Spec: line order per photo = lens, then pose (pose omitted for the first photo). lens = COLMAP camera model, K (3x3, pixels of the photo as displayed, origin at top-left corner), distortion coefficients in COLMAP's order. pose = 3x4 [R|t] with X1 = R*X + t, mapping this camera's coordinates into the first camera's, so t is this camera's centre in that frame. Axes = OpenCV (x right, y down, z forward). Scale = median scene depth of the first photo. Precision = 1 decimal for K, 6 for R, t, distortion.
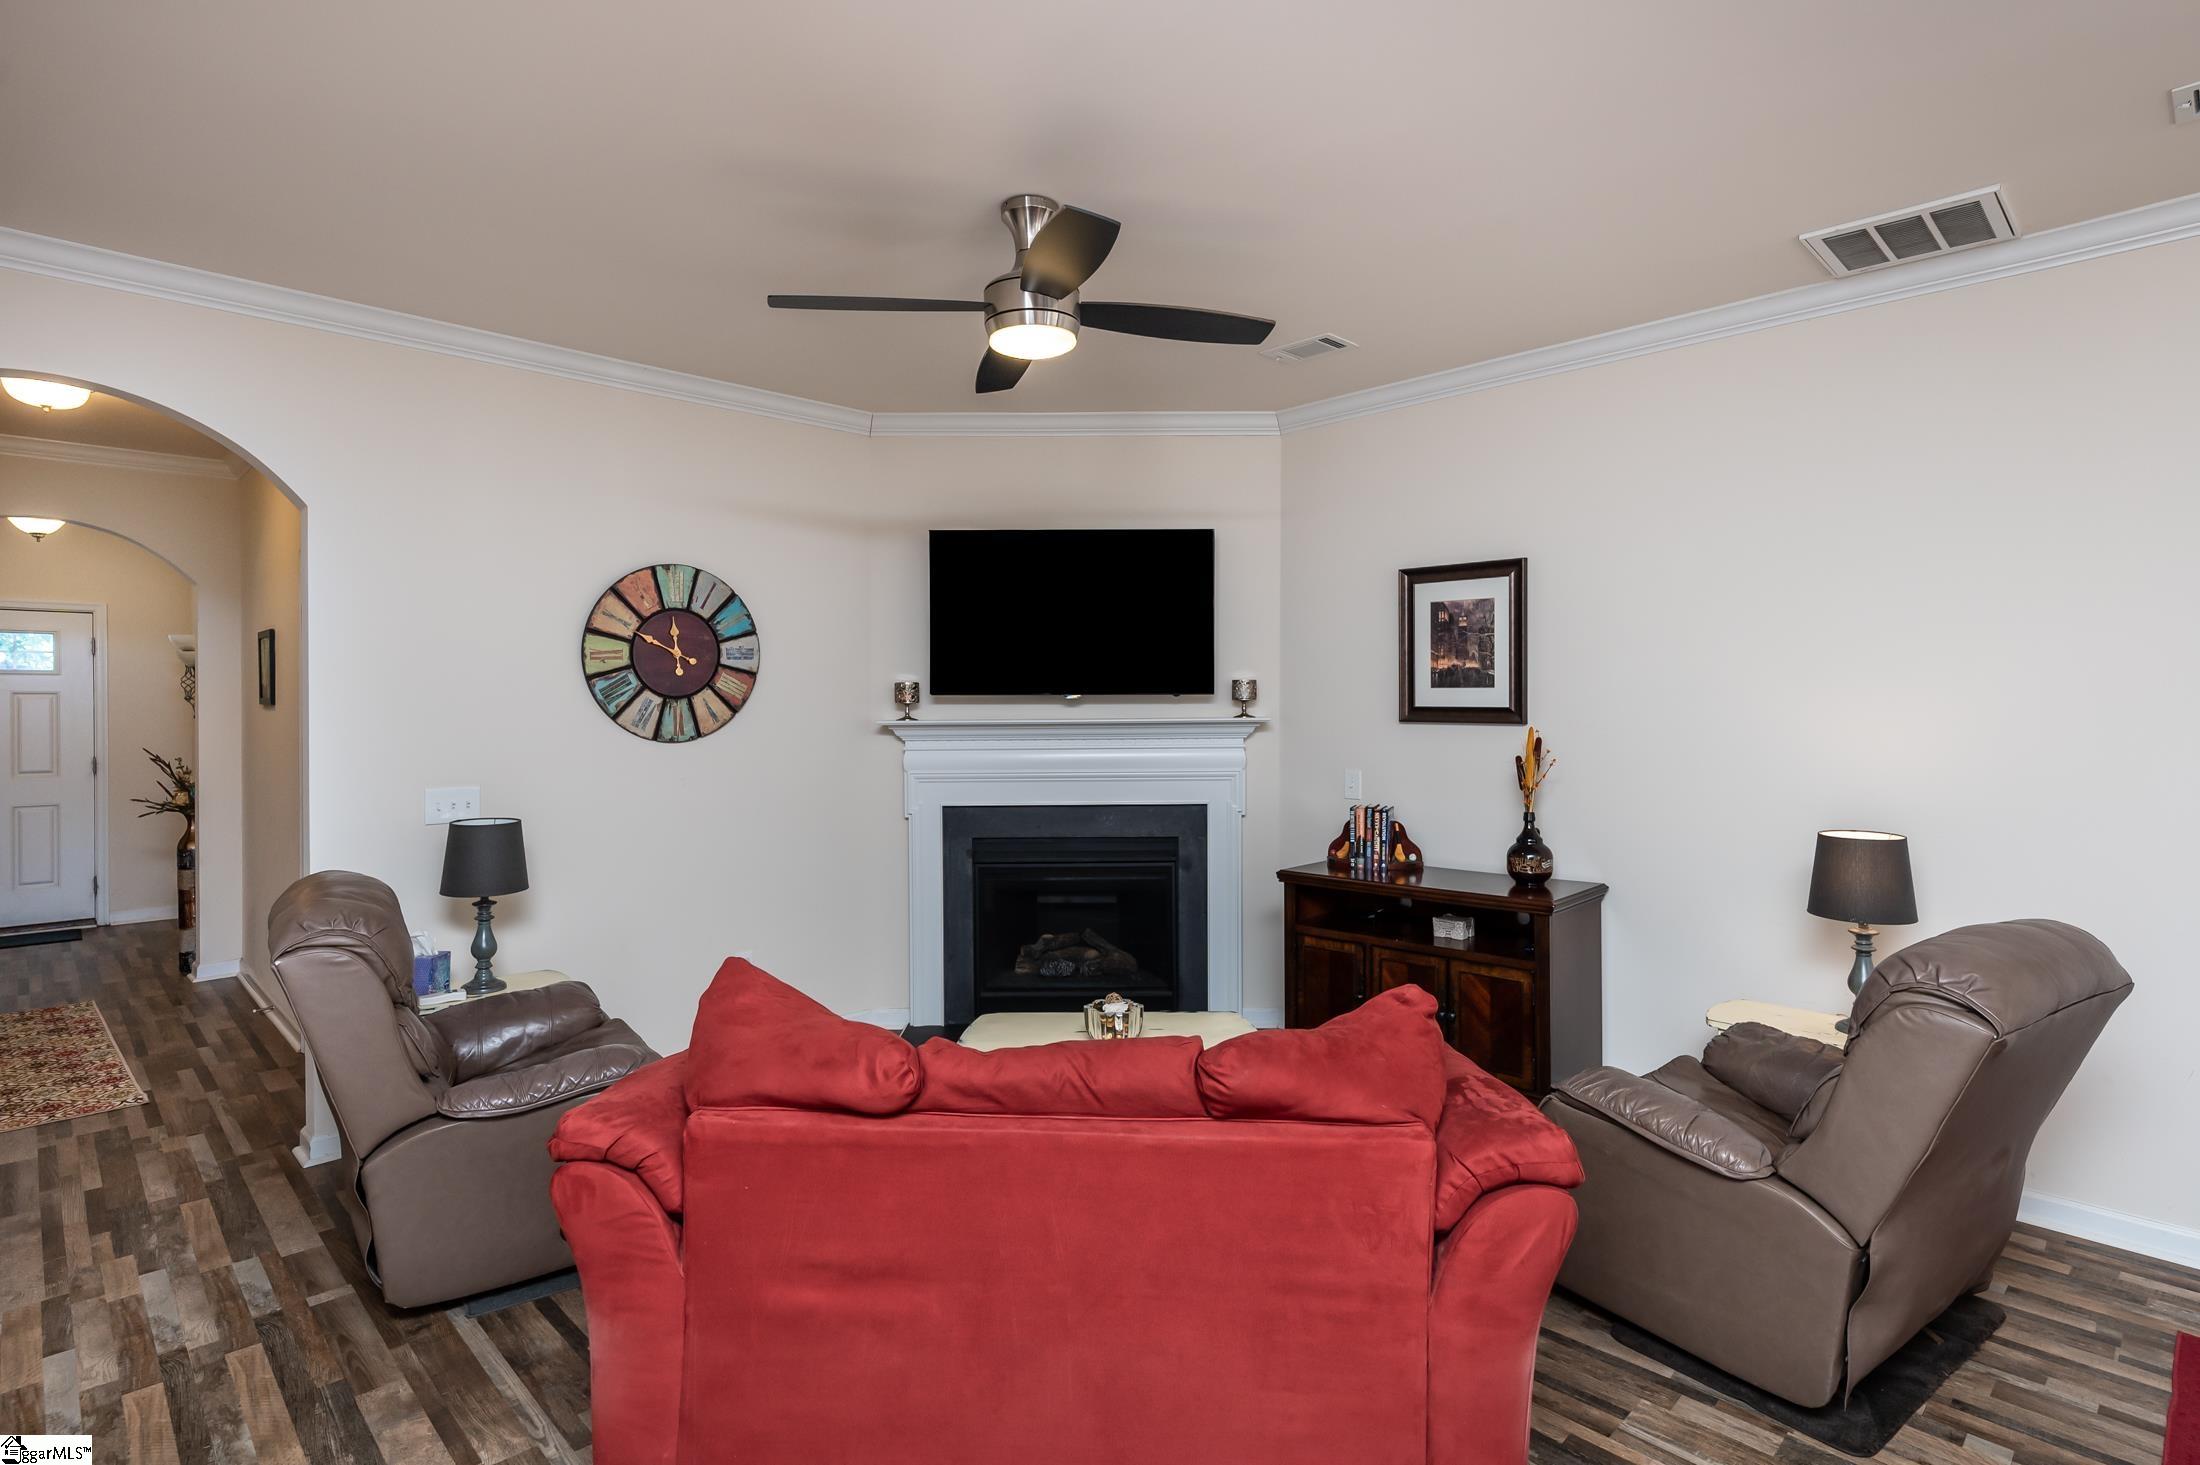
lens RADIAL K [[1091.7, 0, 1087.0], [0, 1091.7, 713.6], [0, 0, 1]] dist [0.006944, 0.001706]
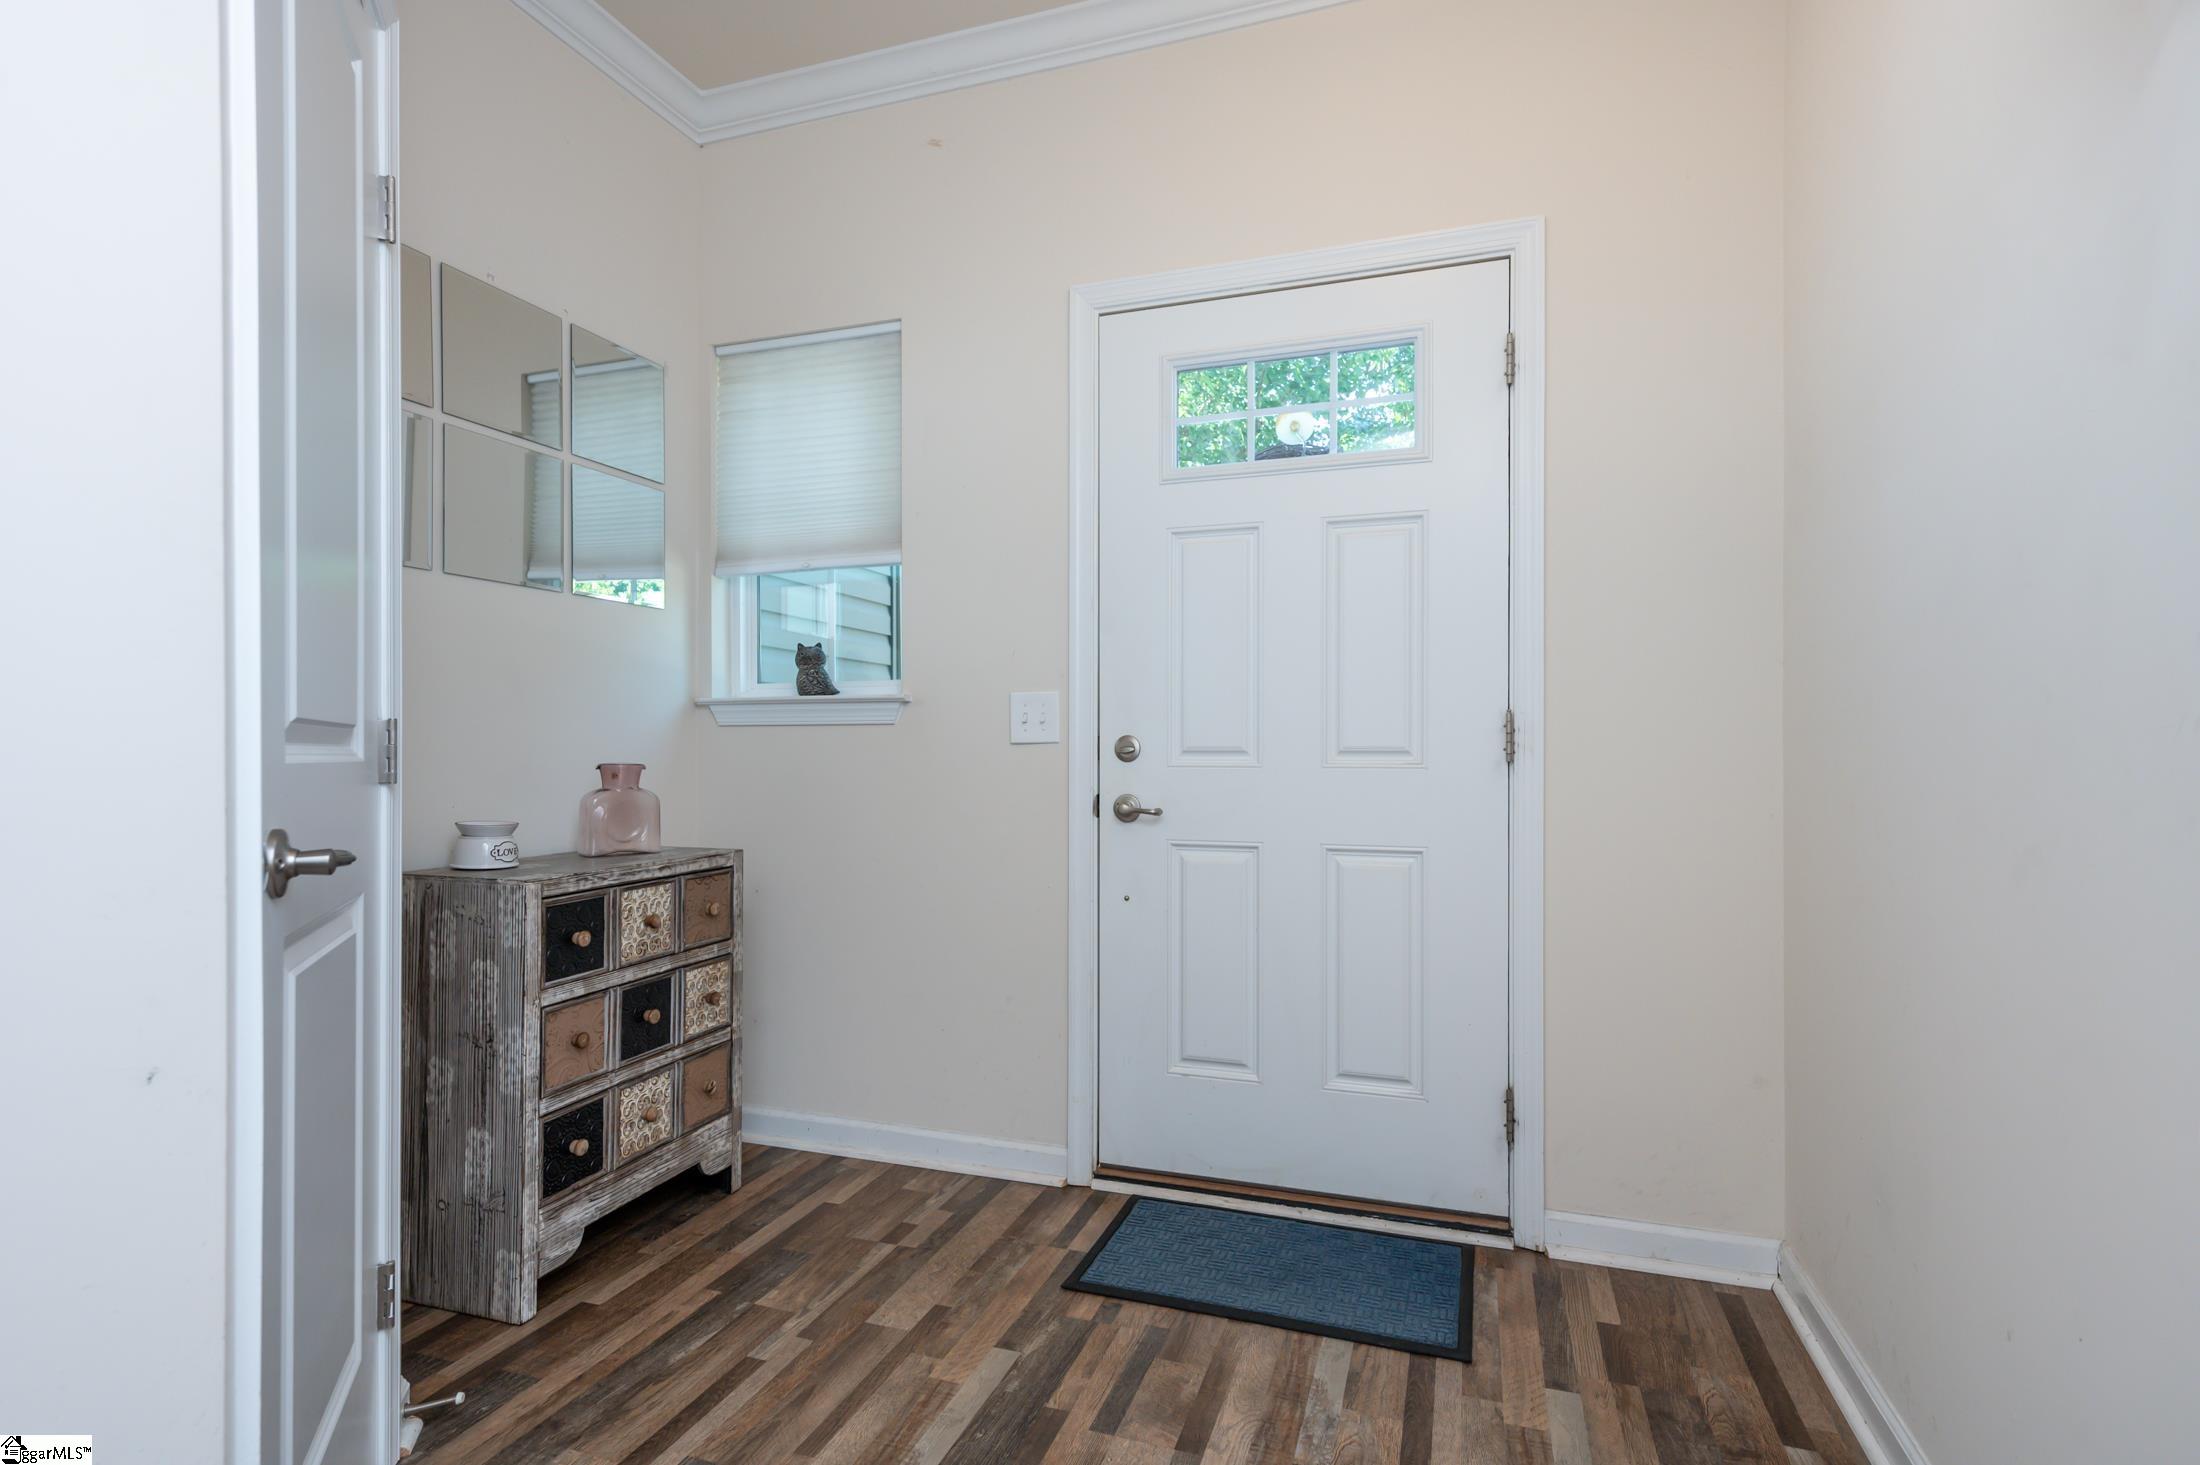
lens RADIAL K [[1091.7, 0, 1099.4], [0, 1091.7, 738.7], [0, 0, 1]] dist [0.006944, 0.001706]
pose [[0.457467, -0.003234, -0.889221, -0.899841], [-0.011132, 0.999894, -0.009364, 0.066083], [0.889157, 0.014182, 0.457383, 0.997986]]
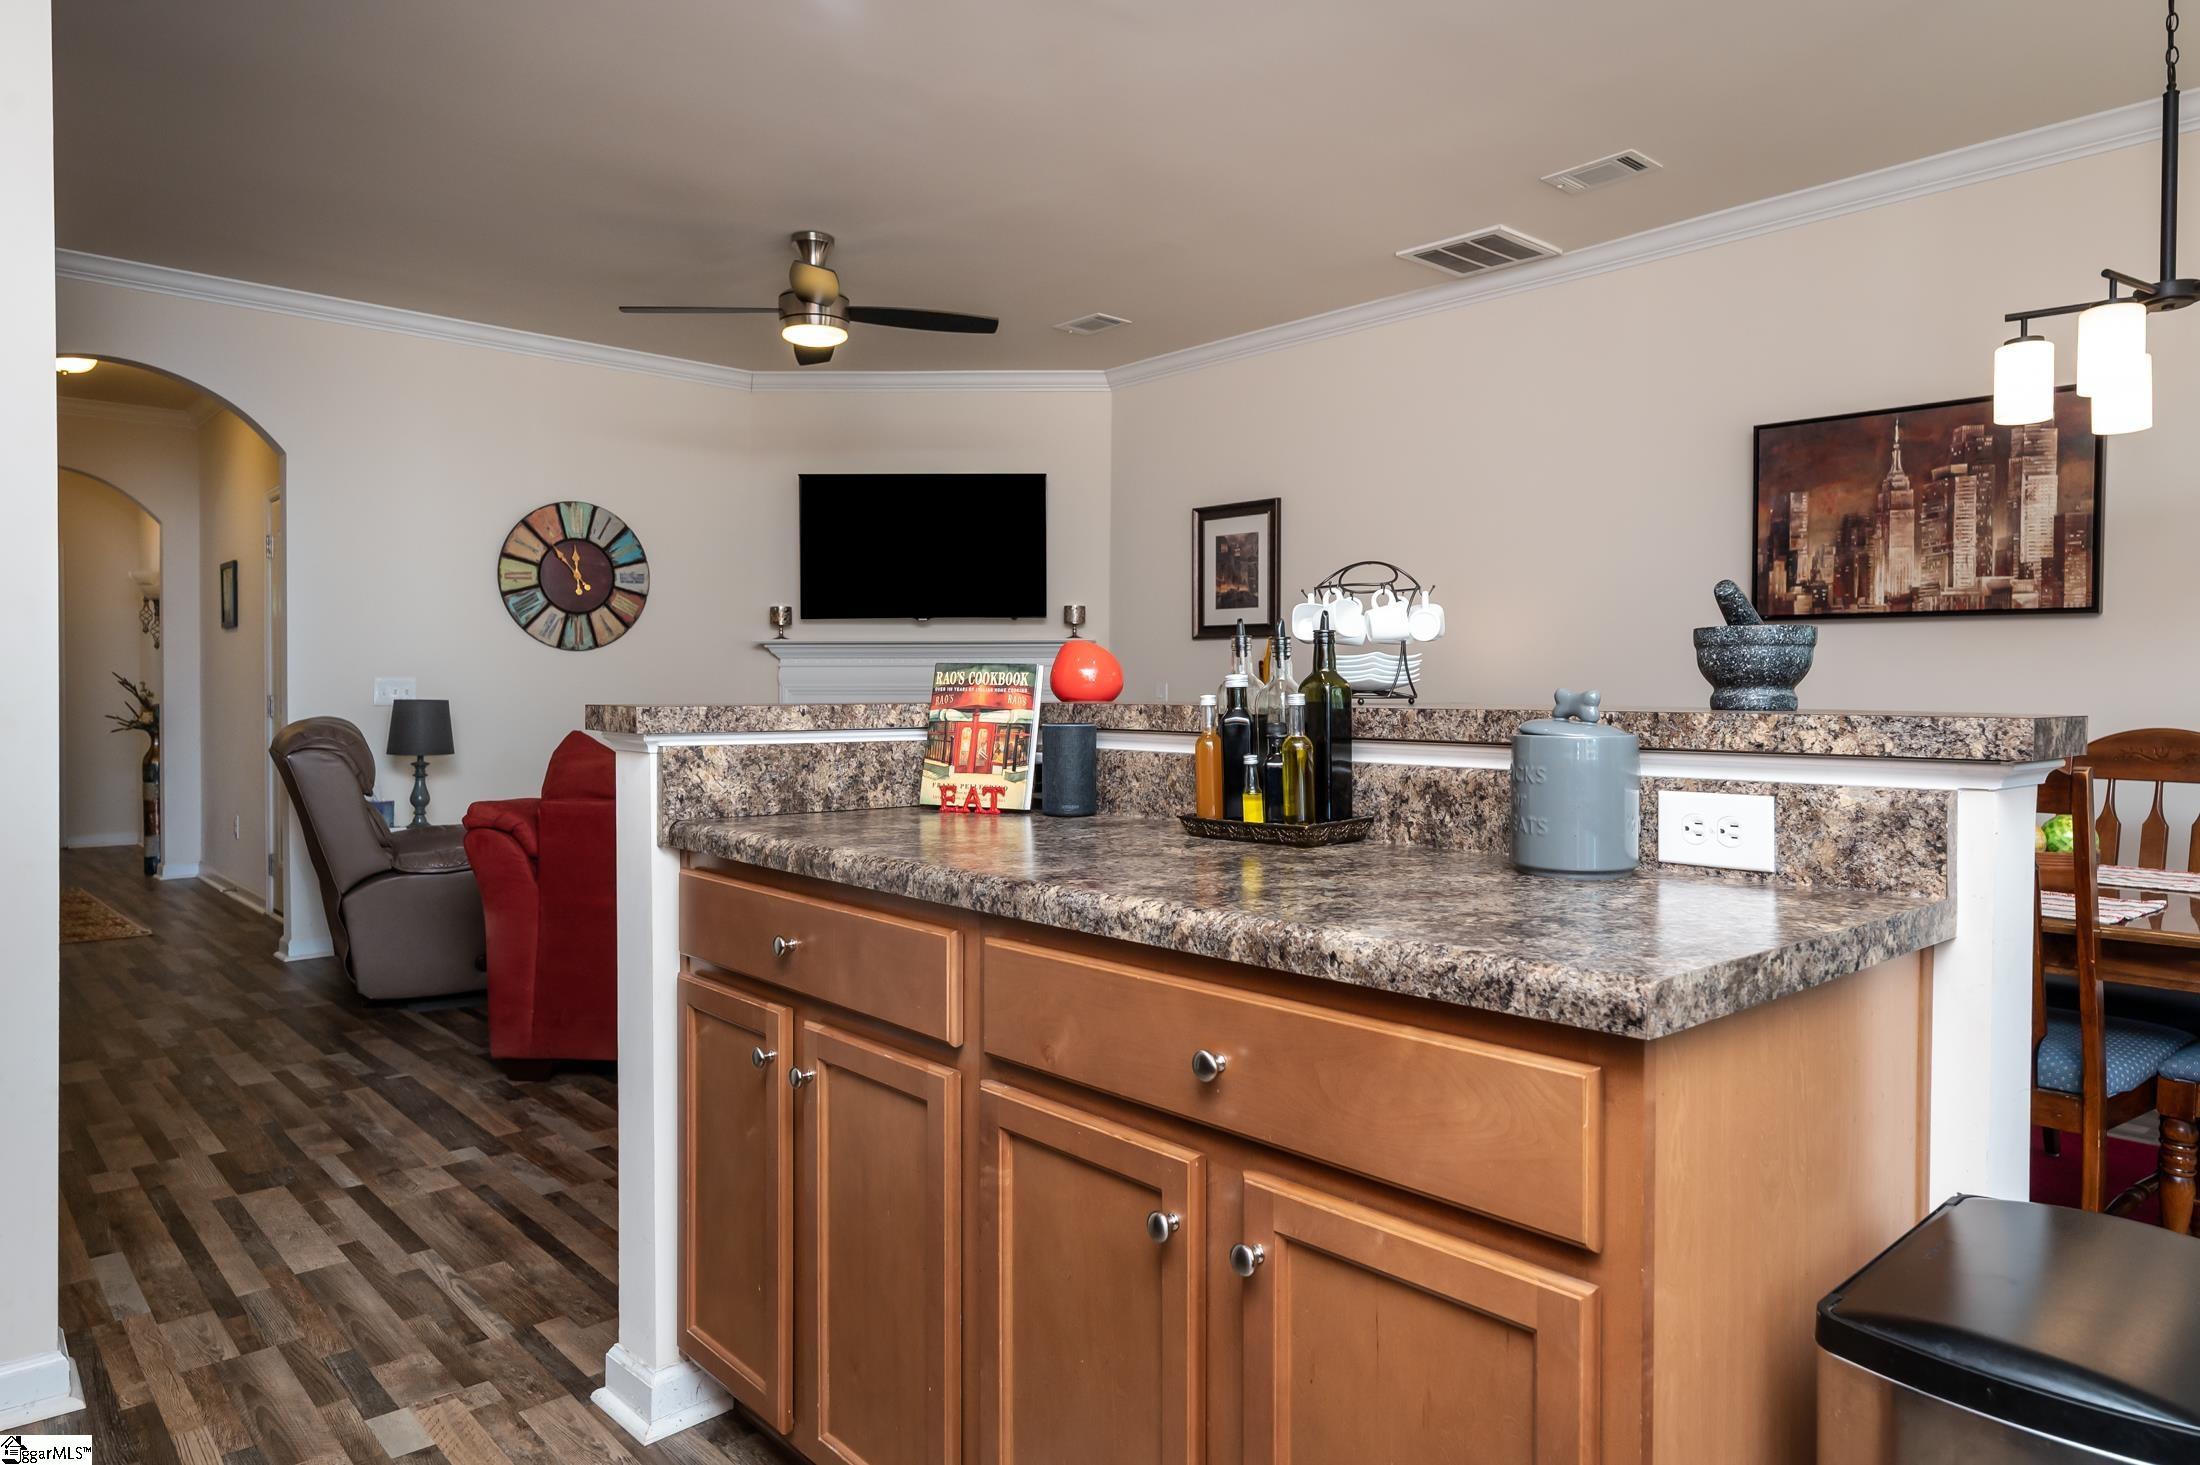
lens RADIAL K [[1356.3, 0, 1112.9], [0, 1356.3, 721.7], [0, 0, 1]] dist [0.008756, -0.004784]
pose [[0.999670, 0.006212, -0.024933, 0.243480], [-0.005973, 0.999936, 0.009614, 0.084341], [0.024991, -0.009462, 0.999643, -0.463629]]
